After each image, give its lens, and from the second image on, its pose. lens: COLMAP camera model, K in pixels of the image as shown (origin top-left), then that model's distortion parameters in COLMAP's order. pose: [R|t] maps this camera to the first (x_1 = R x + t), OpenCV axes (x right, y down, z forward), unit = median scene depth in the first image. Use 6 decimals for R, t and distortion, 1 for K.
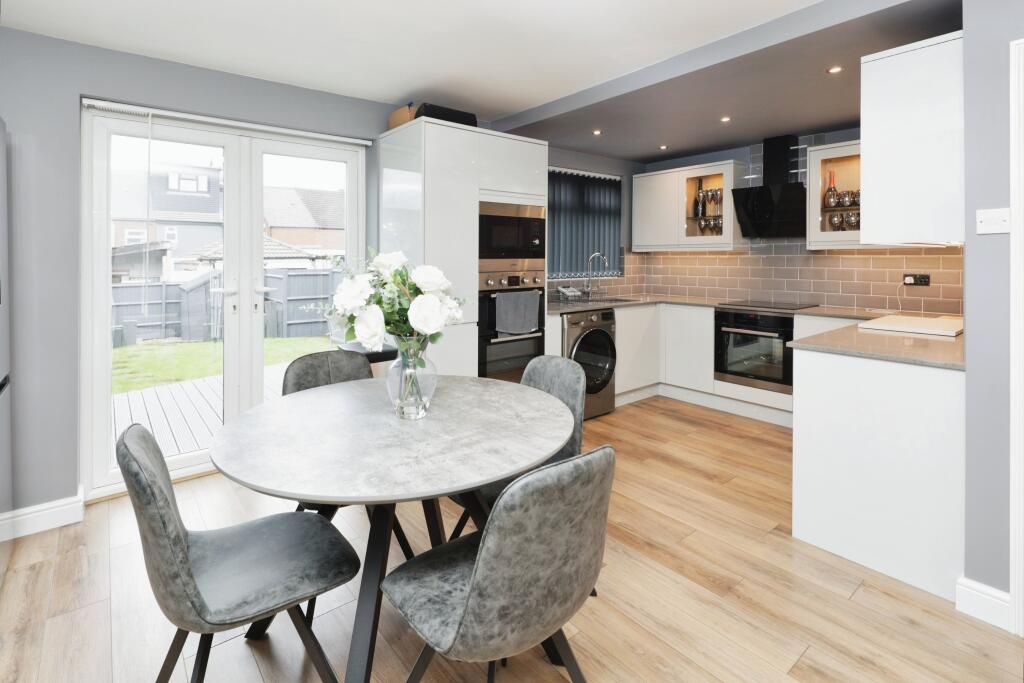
lens RADIAL K [[491.7, 0, 512.1], [0, 491.7, 257.6], [0, 0, 1]] dist [0.000582, -0.000061]
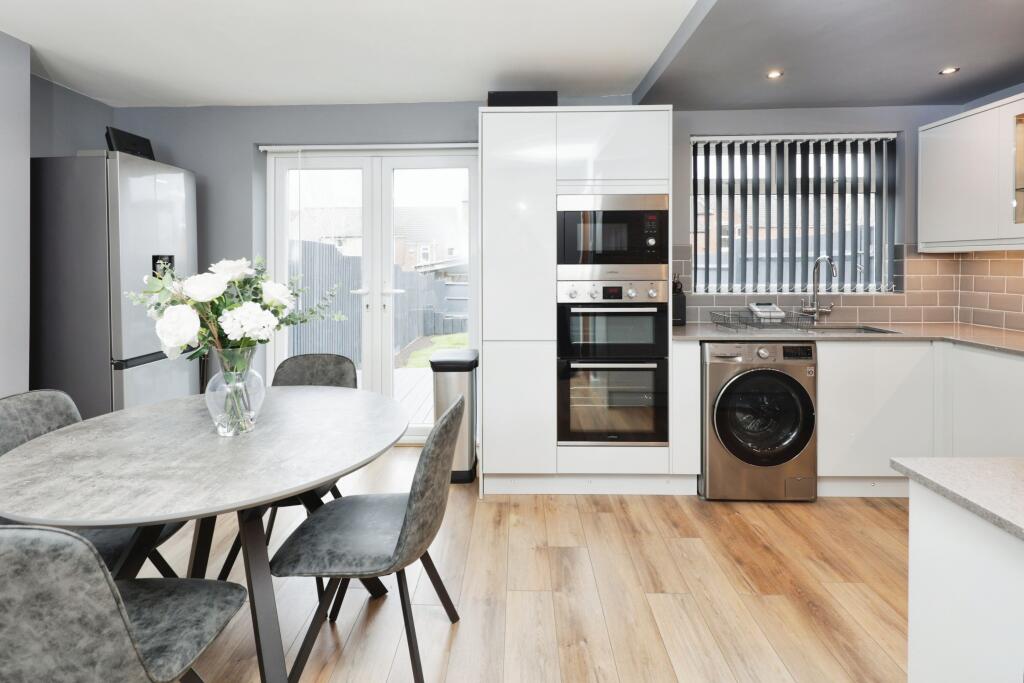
lens RADIAL K [[496.9, 0, 508.1], [0, 496.9, 262.2], [0, 0, 1]] dist [0.001797, -0.000165]
pose [[0.758306, -0.002242, -0.651895, 0.376614], [0.002480, 0.999997, -0.000555, -0.001179], [0.651894, -0.001196, 0.758309, 0.283915]]
